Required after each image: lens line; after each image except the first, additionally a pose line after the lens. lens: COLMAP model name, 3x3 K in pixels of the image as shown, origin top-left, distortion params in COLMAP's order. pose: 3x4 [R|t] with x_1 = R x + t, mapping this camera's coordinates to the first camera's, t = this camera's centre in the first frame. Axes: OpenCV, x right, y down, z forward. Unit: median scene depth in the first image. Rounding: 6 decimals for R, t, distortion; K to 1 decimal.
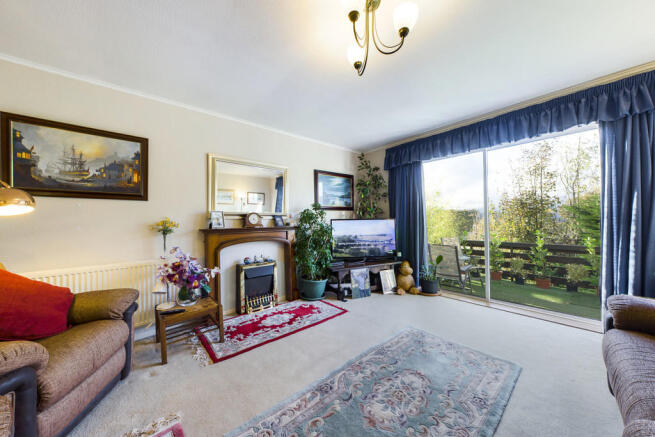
lens RADIAL K [[215.4, 0, 326.0], [0, 215.4, 219.9], [0, 0, 1]] dist [0.008552, 0.000233]
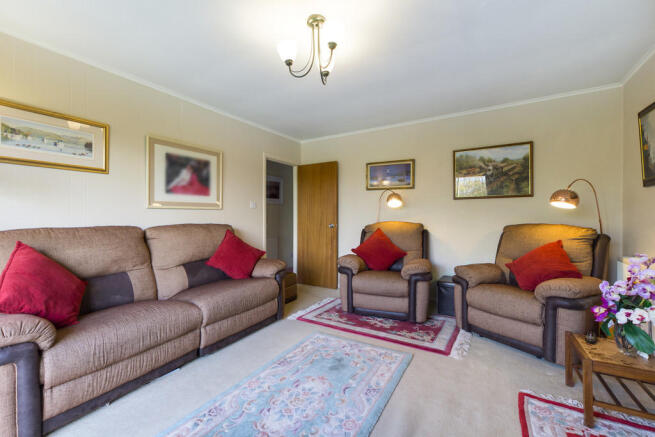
lens RADIAL K [[275.2, 0, 328.5], [0, 275.2, 217.3], [0, 0, 1]] dist [0.002013, -0.000346]
pose [[-0.944898, 0.016229, -0.326961, 0.545143], [0.015042, 0.999868, 0.006159, -0.002212], [0.327018, 0.000902, -0.945018, 2.024484]]
